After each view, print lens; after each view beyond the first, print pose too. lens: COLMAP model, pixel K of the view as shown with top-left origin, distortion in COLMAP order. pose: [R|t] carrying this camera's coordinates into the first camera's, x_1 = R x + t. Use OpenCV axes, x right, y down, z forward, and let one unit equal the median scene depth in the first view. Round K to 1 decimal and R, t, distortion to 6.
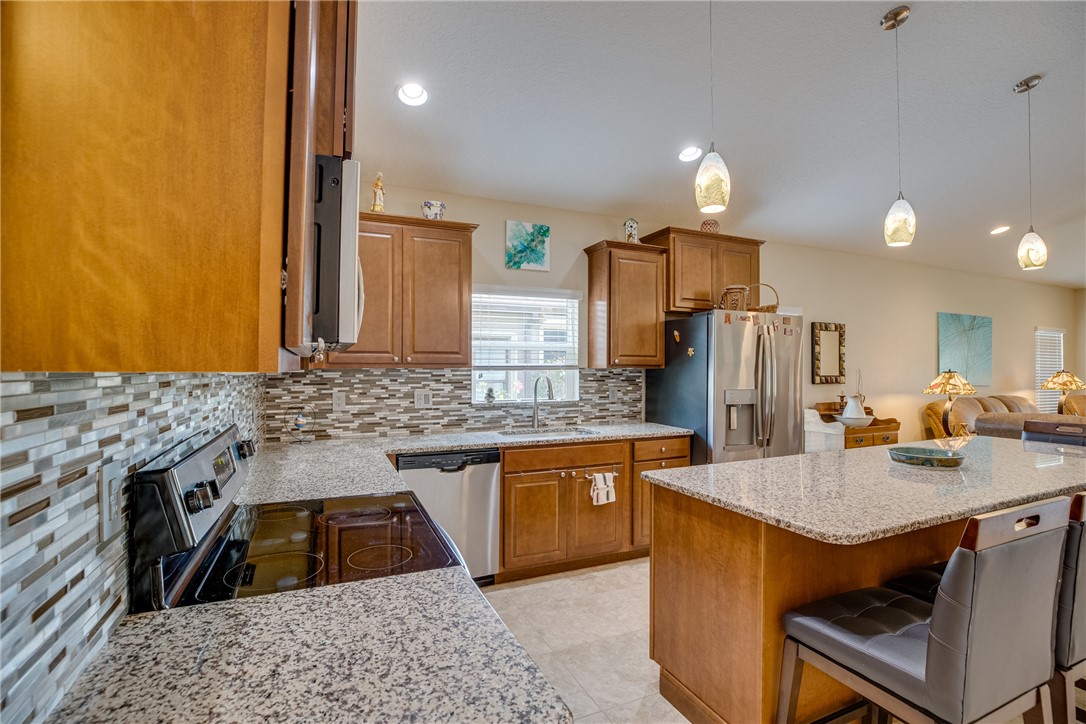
lens RADIAL K [[498.6, 0, 545.3], [0, 498.6, 364.0], [0, 0, 1]] dist [-0.046778, 0.014010]
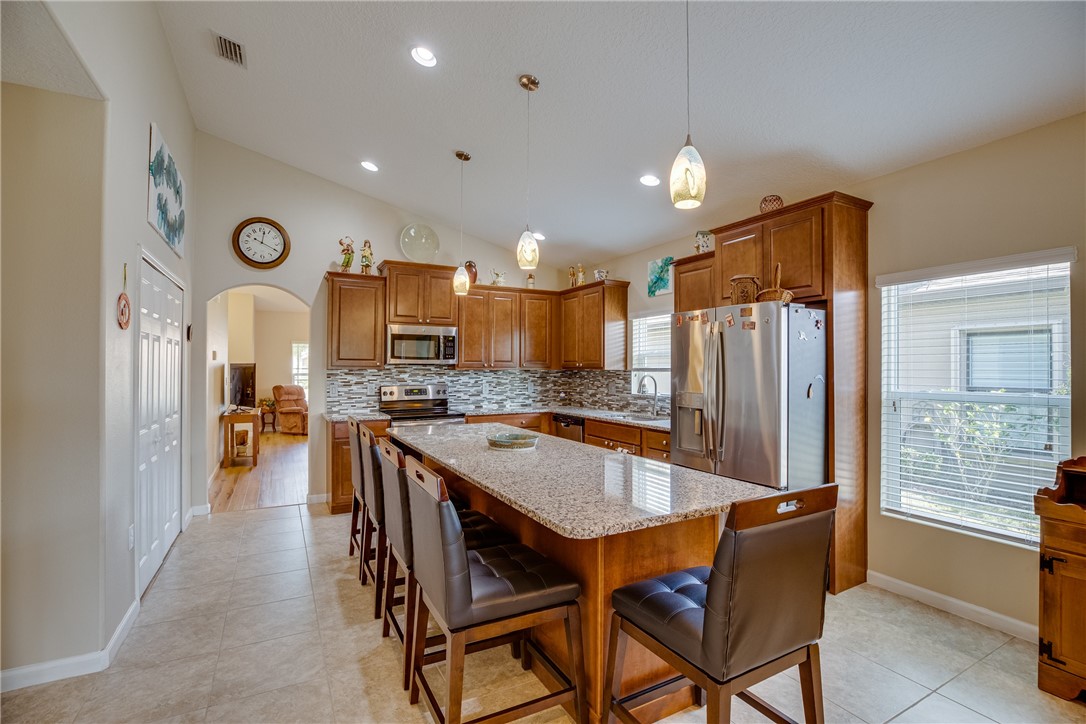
lens RADIAL K [[498.6, 0, 545.3], [0, 498.6, 364.0], [0, 0, 1]] dist [-0.046778, 0.014010]
pose [[0.078964, -0.010712, -0.996820, 1.265581], [0.002132, 0.999942, -0.010577, 0.005672], [0.996875, -0.001290, 0.078982, 0.606257]]
